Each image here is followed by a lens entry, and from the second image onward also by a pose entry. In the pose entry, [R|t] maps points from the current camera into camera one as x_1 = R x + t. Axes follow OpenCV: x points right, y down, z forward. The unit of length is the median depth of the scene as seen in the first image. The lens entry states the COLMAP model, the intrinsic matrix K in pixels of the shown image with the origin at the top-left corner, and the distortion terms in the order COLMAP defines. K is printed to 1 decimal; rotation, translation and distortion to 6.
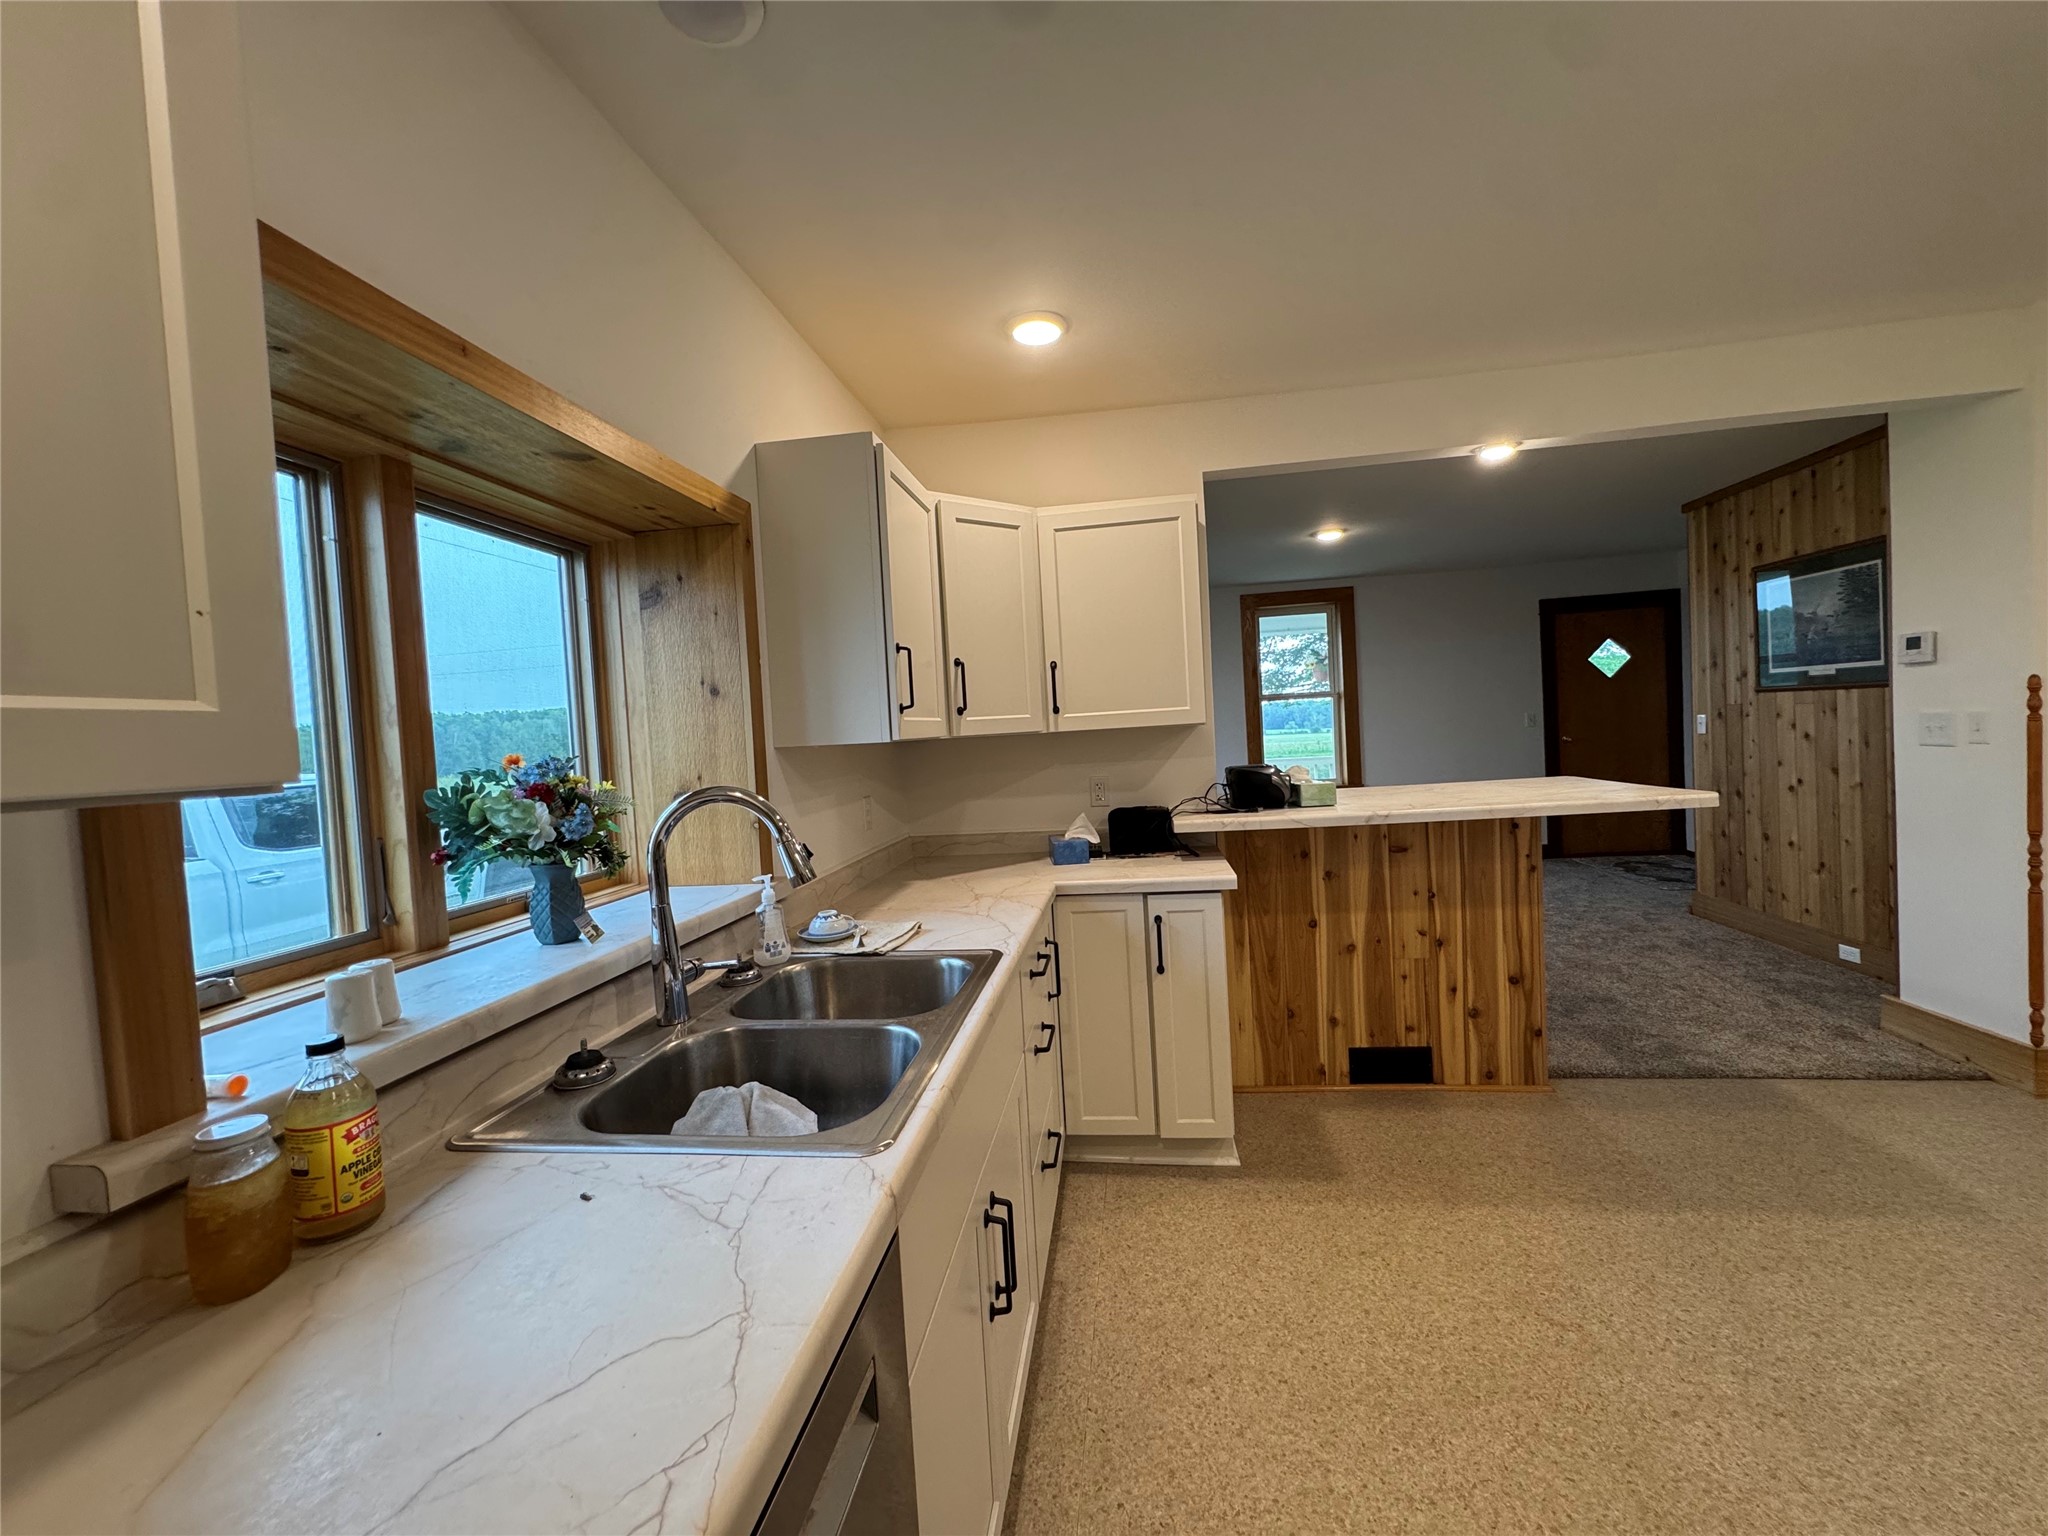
lens RADIAL K [[817.8, 0, 1024.0], [0, 817.8, 768.0], [0, 0, 1]] dist [0.000495, 0.000175]
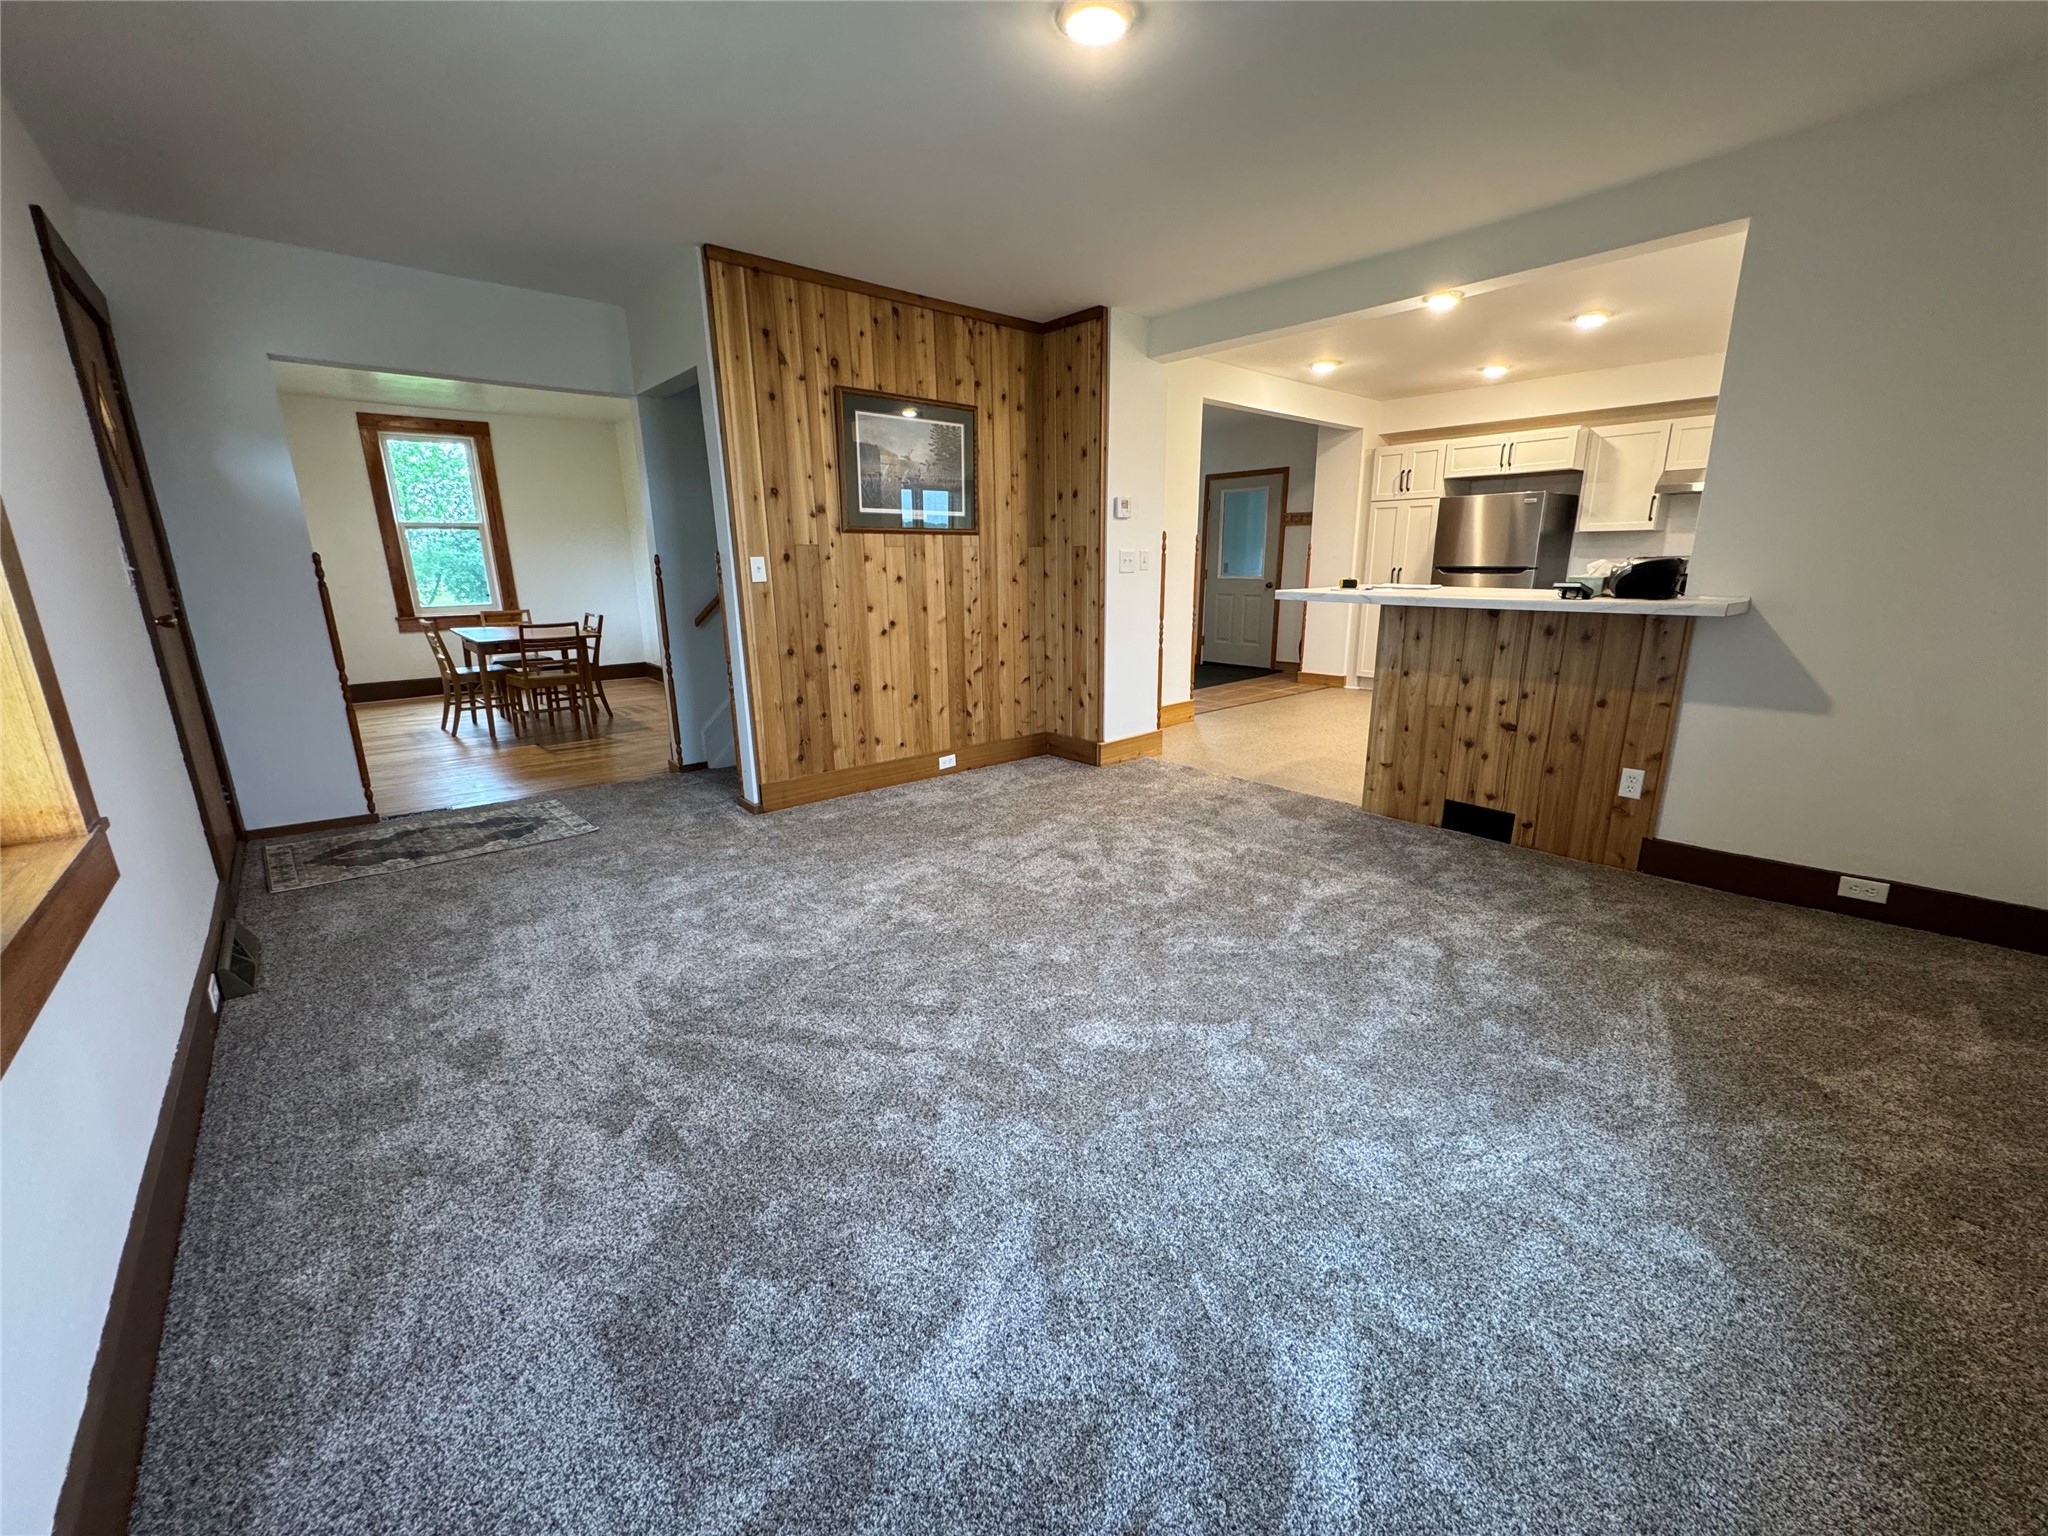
lens RADIAL K [[817.8, 0, 1024.0], [0, 817.8, 768.0], [0, 0, 1]] dist [0.000495, 0.000175]
pose [[-0.747892, -0.100046, 0.656239, 0.119931], [0.085036, 0.965994, 0.244181, -0.045268], [-0.658352, 0.238425, -0.713951, 1.641564]]
